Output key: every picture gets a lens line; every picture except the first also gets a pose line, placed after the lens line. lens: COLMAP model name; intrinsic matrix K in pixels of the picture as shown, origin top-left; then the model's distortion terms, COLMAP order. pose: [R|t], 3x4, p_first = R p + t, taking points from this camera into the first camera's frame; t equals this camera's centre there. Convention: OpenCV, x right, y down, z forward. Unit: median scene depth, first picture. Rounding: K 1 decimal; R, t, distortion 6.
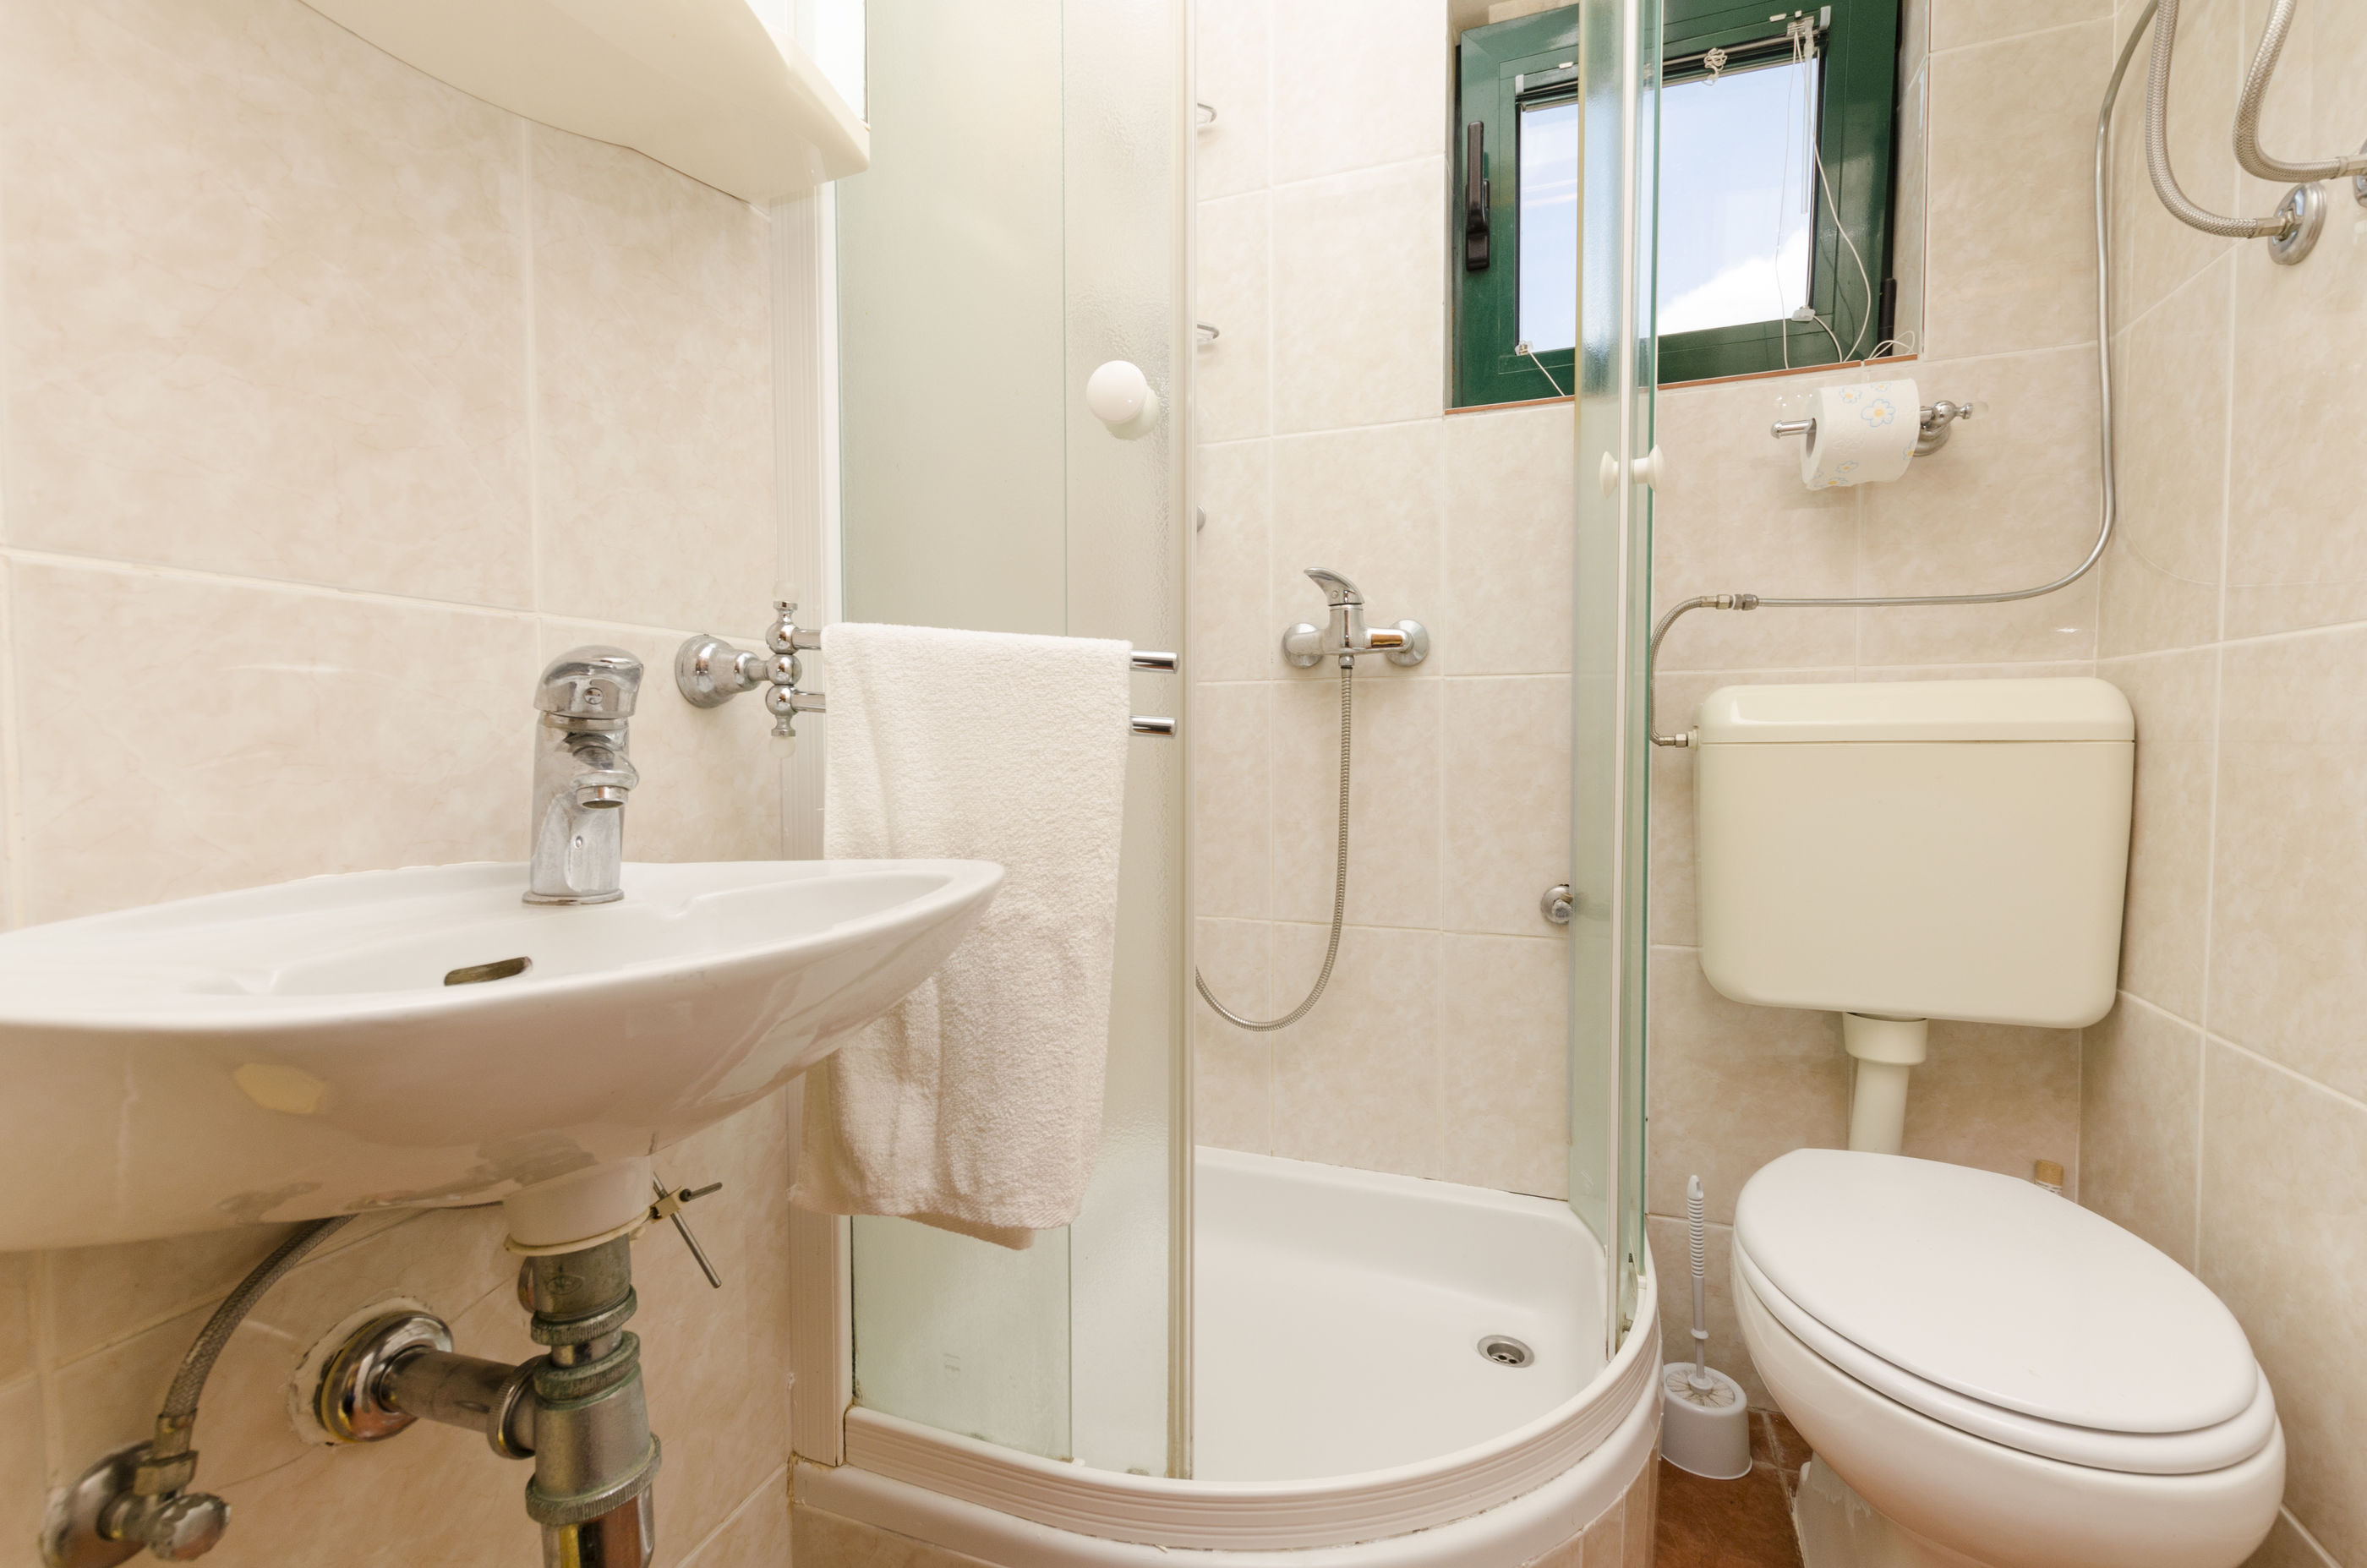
lens RADIAL K [[1048.3, 0, 1181.0], [0, 1048.3, 777.0], [0, 0, 1]] dist [0.014317, -0.004044]
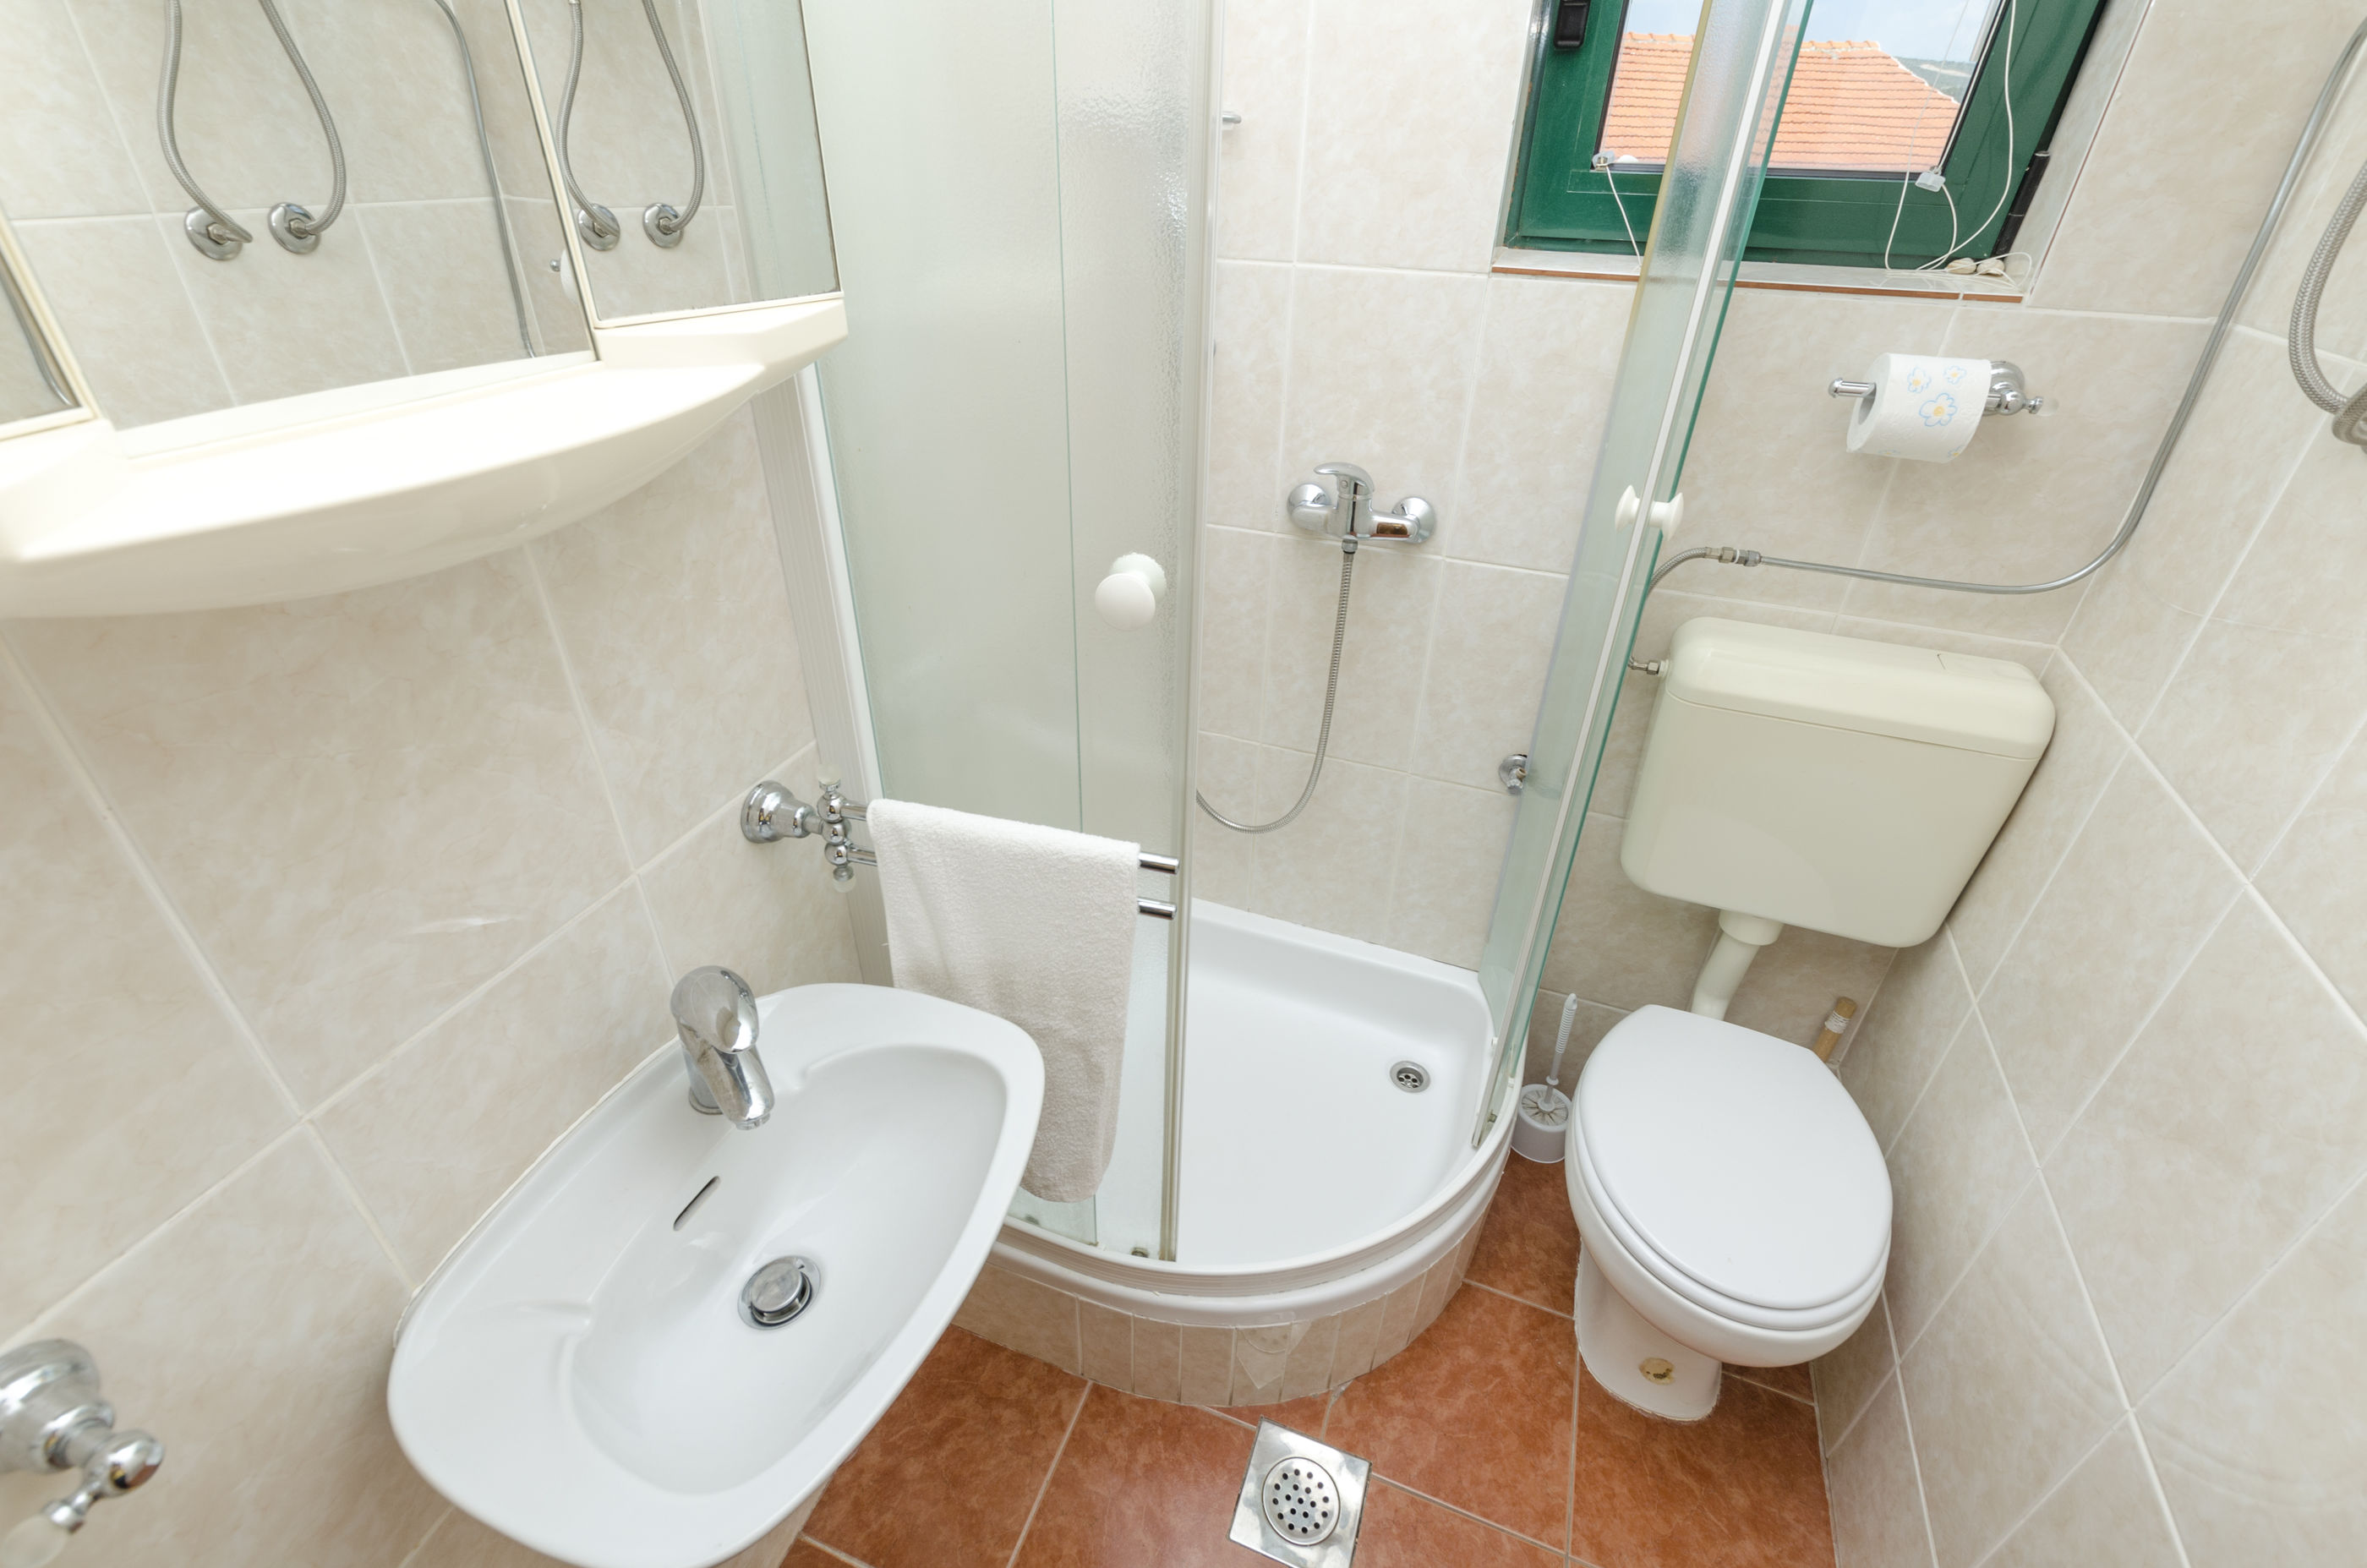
lens RADIAL K [[1048.3, 0, 1181.3], [0, 1048.3, 783.0], [0, 0, 1]] dist [0.014317, -0.004044]
pose [[0.999700, 0.023451, 0.007058, -0.006198], [-0.023784, 0.860963, 0.508111, -0.491480], [0.005839, -0.508126, 0.861263, 0.024179]]
